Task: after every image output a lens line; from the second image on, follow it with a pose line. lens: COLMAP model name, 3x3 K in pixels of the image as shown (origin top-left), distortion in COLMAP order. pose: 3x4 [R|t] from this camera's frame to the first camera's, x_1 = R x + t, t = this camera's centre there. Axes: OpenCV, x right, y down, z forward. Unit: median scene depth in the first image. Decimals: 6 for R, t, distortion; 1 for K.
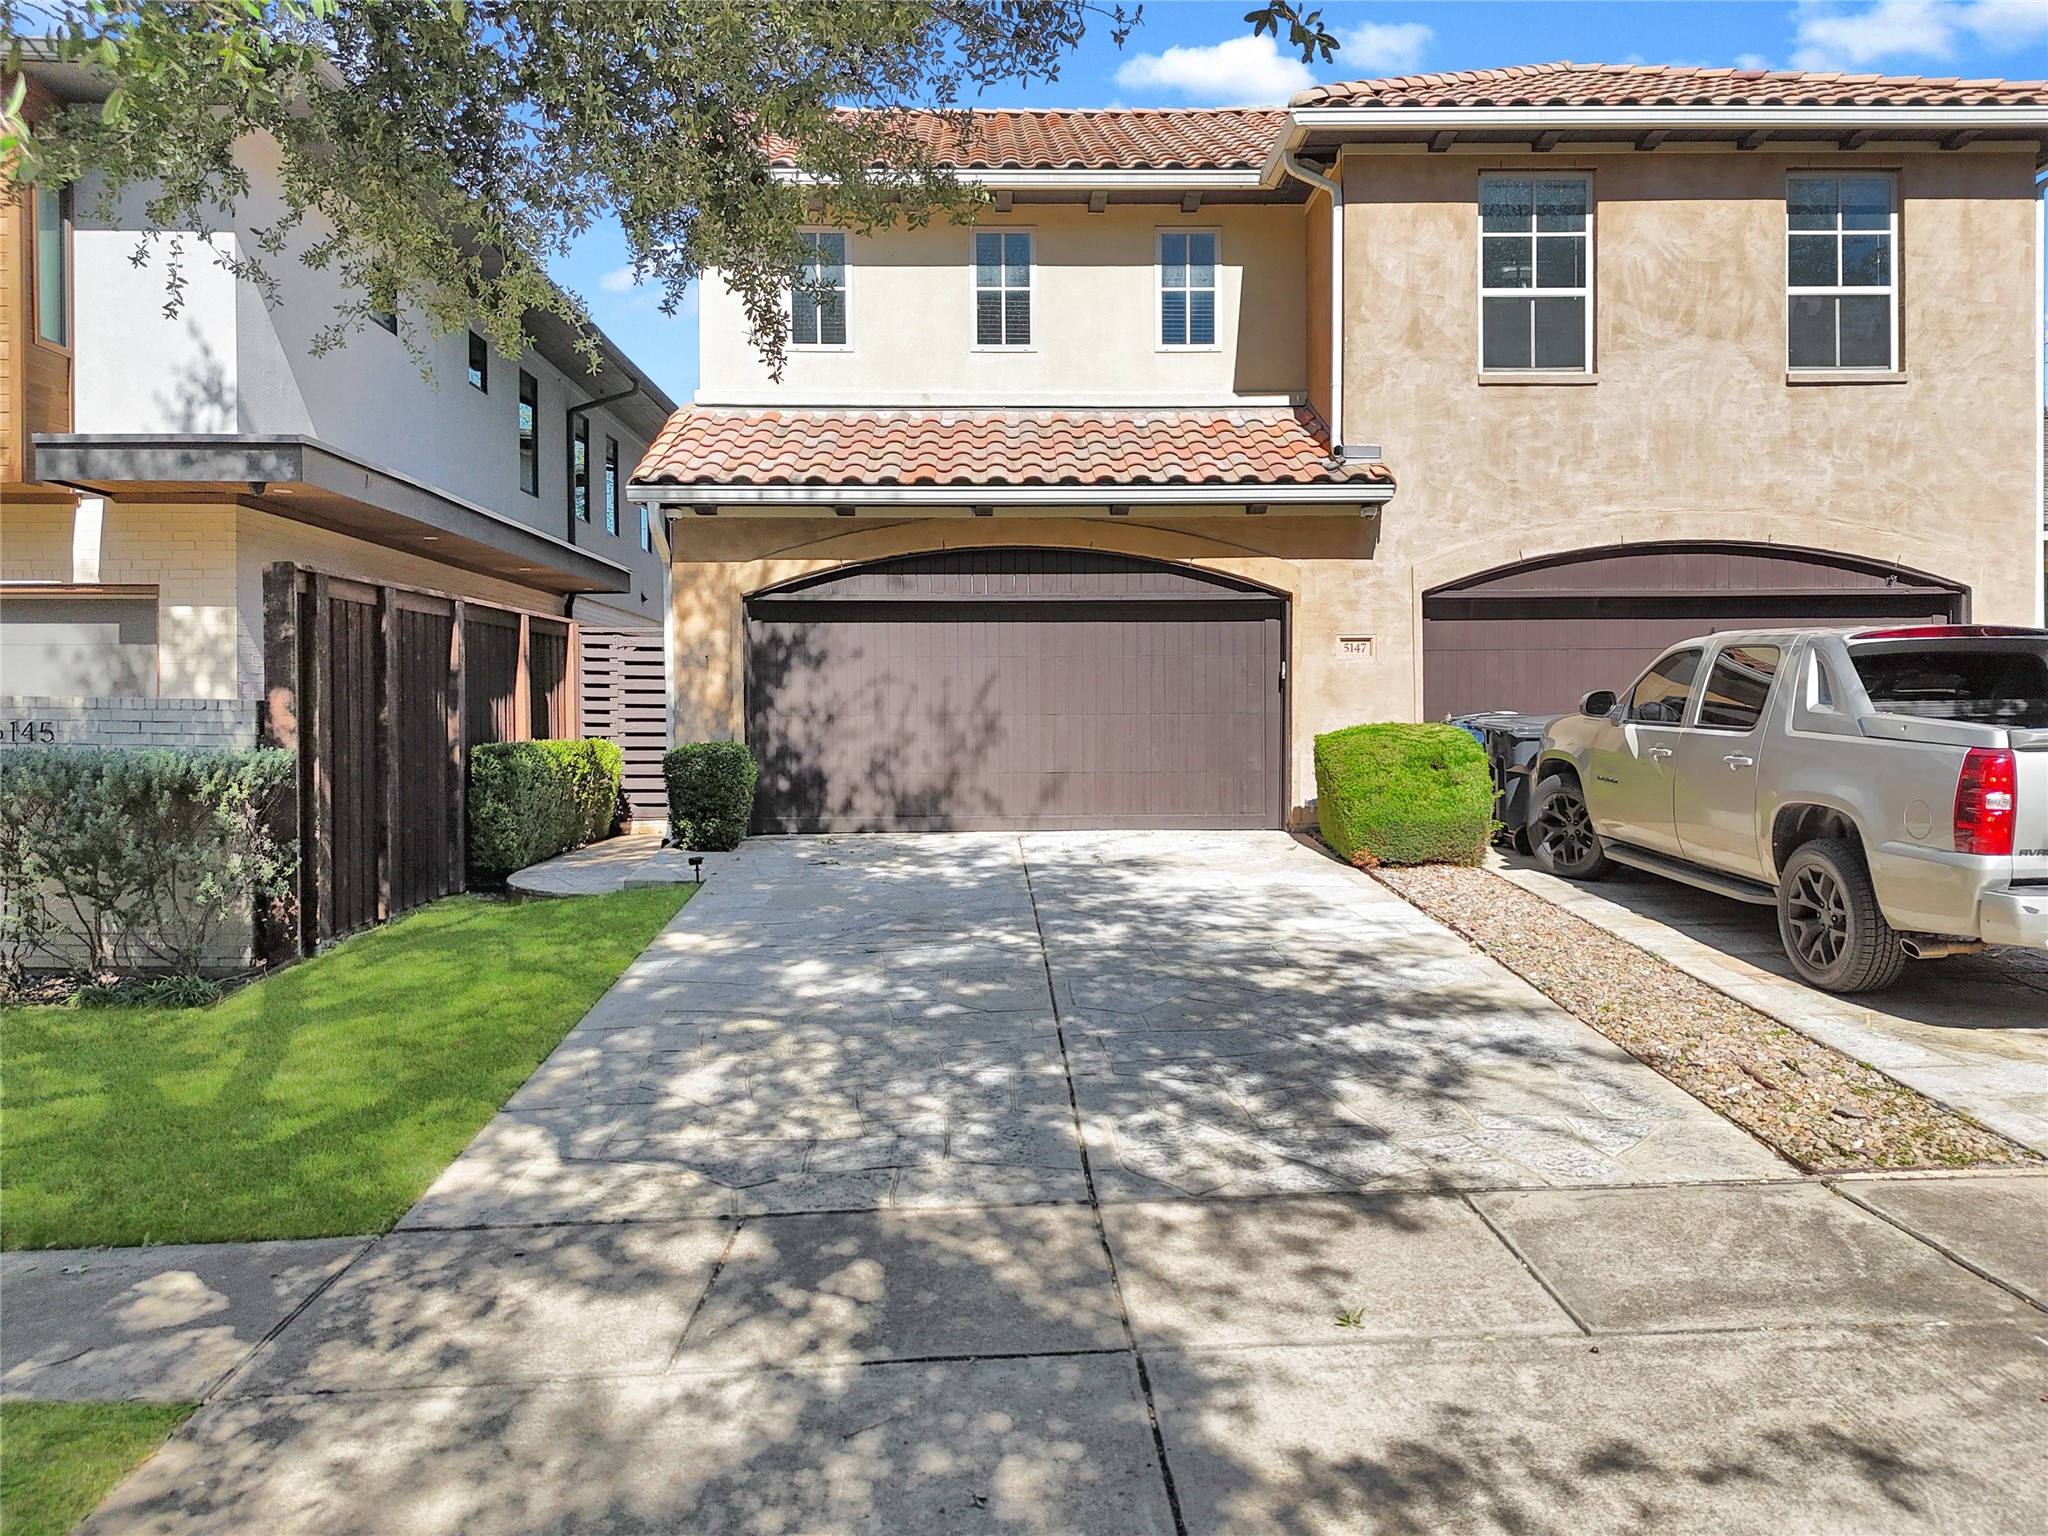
lens RADIAL K [[1502.3, 0, 1099.2], [0, 1502.3, 754.5], [0, 0, 1]] dist [0.056984, -0.041093]
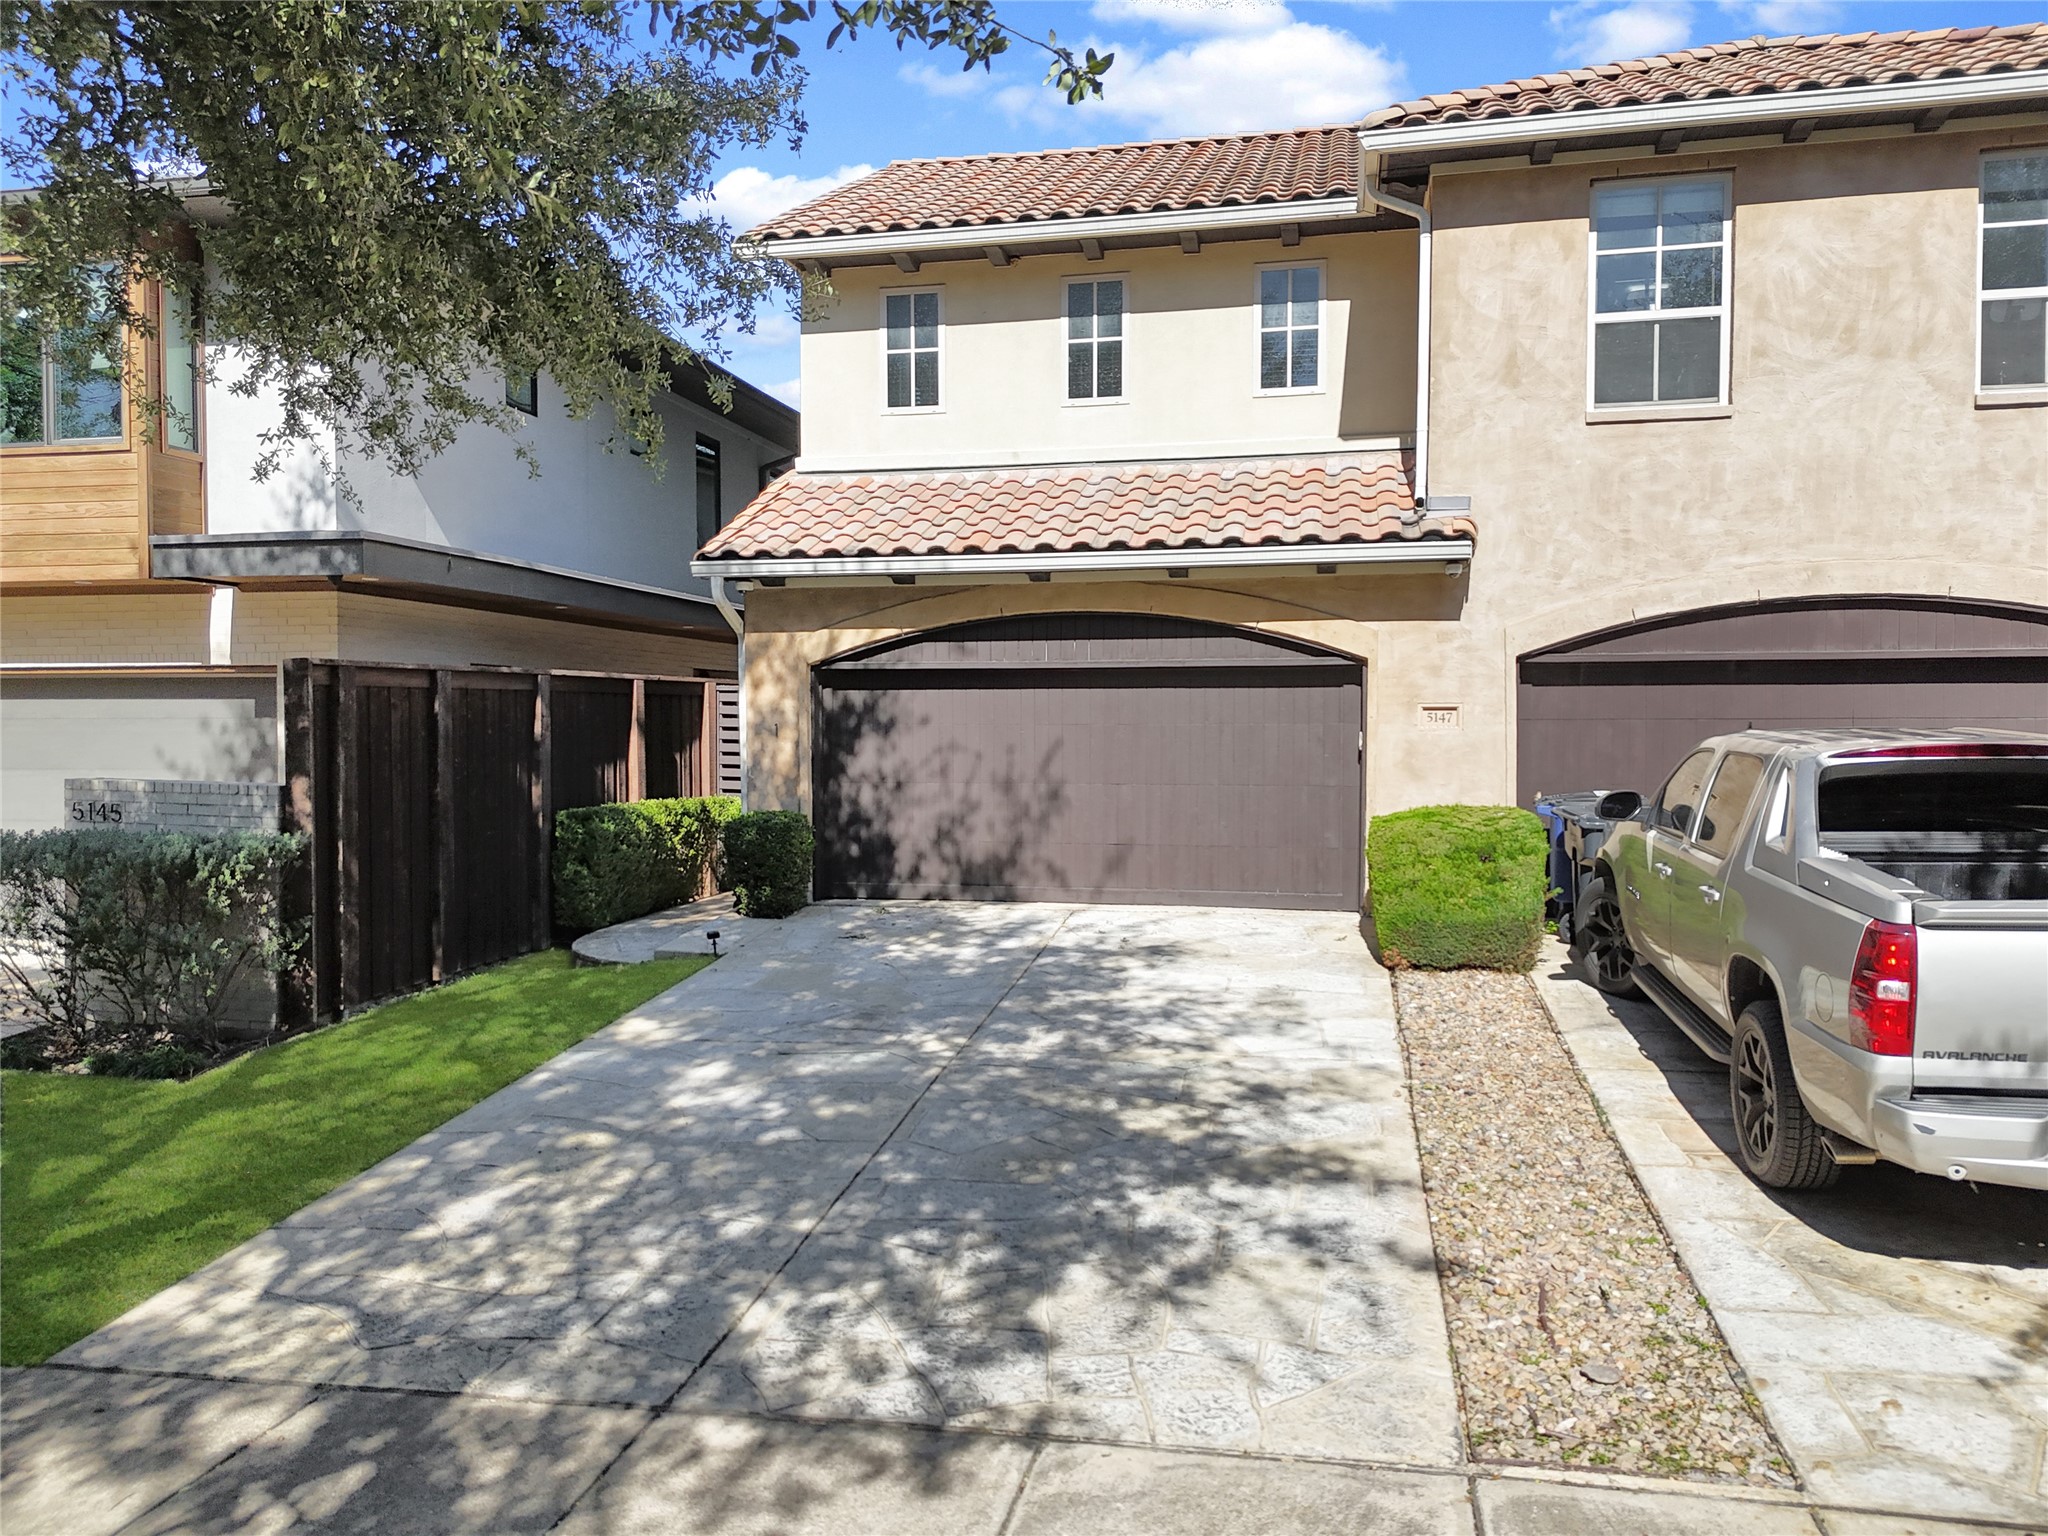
lens RADIAL K [[1502.3, 0, 1091.4], [0, 1502.3, 793.8], [0, 0, 1]] dist [0.056984, -0.041093]
pose [[0.971486, 0.017776, -0.236431, 0.196858], [-0.012561, 0.999644, 0.023544, -0.046961], [0.236765, -0.019903, 0.971363, 0.062798]]
